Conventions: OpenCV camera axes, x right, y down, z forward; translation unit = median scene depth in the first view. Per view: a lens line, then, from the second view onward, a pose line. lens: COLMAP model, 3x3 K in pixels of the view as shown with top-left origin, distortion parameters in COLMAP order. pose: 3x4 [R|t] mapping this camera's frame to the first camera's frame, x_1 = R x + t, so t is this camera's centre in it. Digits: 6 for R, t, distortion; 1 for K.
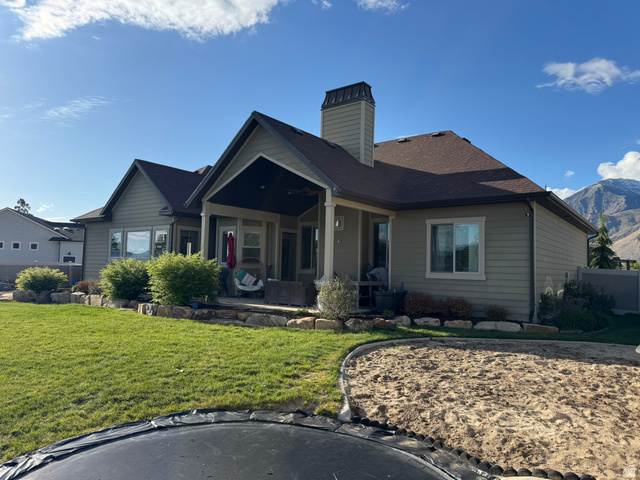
lens RADIAL K [[439.0, 0, 320.0], [0, 439.0, 240.0], [0, 0, 1]] dist [0.108297, -0.142393]
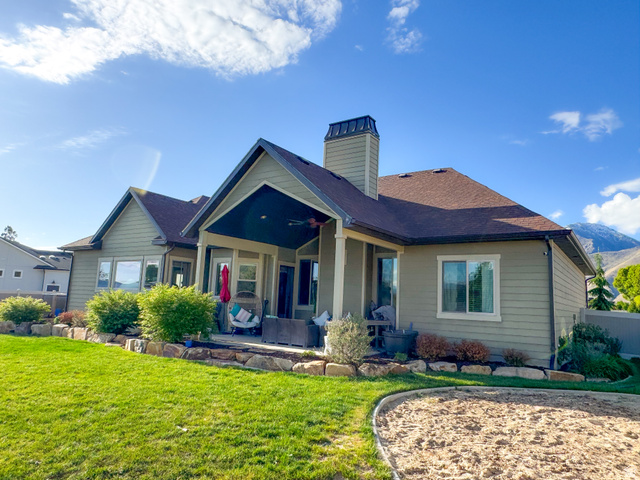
lens RADIAL K [[439.2, 0, 320.0], [0, 439.2, 240.0], [0, 0, 1]] dist [-0.000394, 0.003406]
pose [[0.999182, 0.026616, 0.030432, -0.042432], [-0.024129, 0.996554, -0.079356, 0.000653], [-0.032439, 0.078557, 0.996382, 0.069276]]
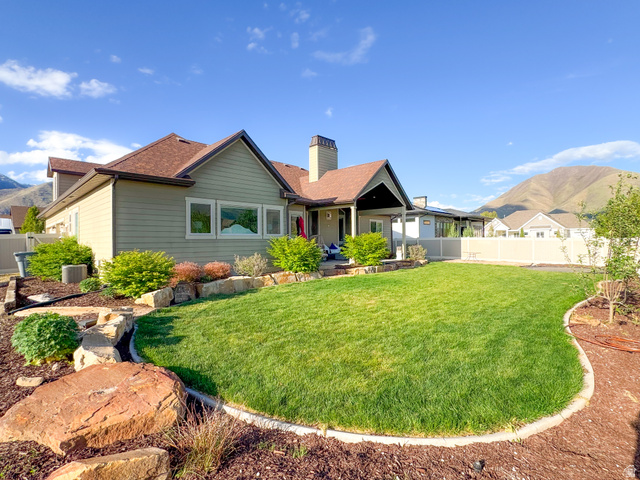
lens RADIAL K [[306.5, 0, 320.0], [0, 306.5, 240.0], [0, 0, 1]] dist [-0.000041, -0.000315]
pose [[0.148743, -0.019193, 0.988690, -1.506078], [-0.047987, 0.998494, 0.026603, 0.037056], [-0.987711, -0.051401, 0.147598, 1.074759]]
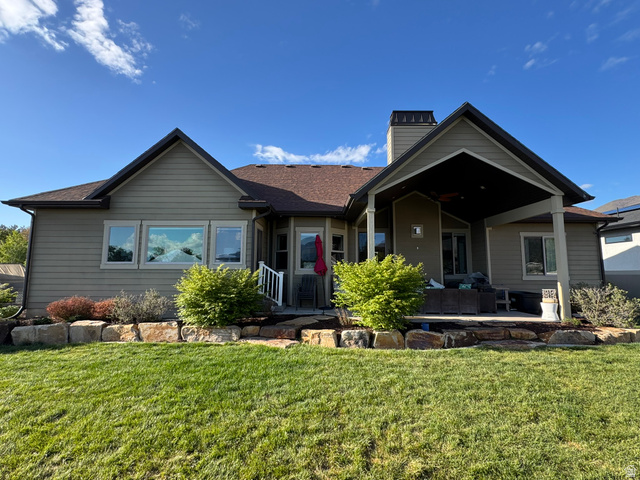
lens RADIAL K [[306.5, 0, 320.0], [0, 306.5, 240.0], [0, 0, 1]] dist [-0.000041, -0.000315]
pose [[0.807693, 0.042904, 0.588040, -0.748864], [-0.023940, 0.998913, -0.040000, 0.023633], [-0.589117, 0.018230, 0.807842, 0.676064]]
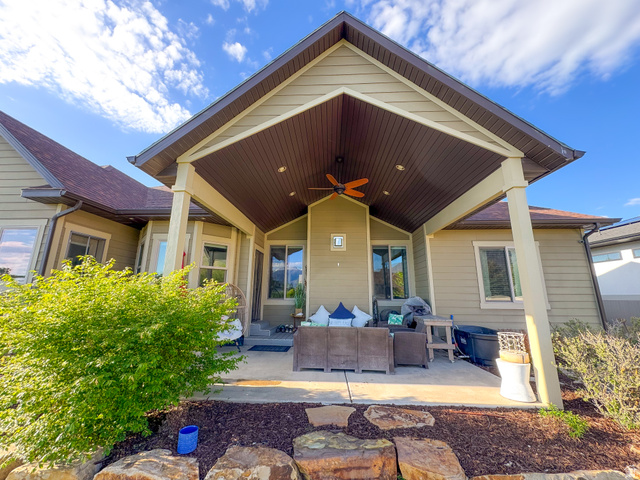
lens RADIAL K [[254.1, 0, 320.0], [0, 254.1, 240.0], [0, 0, 1]] dist [-0.002430, -0.000061]
pose [[0.832028, 0.102315, 0.545216, -0.315862], [-0.024412, 0.988645, -0.148274, 0.036375], [-0.554196, 0.110058, 0.825078, 0.789230]]
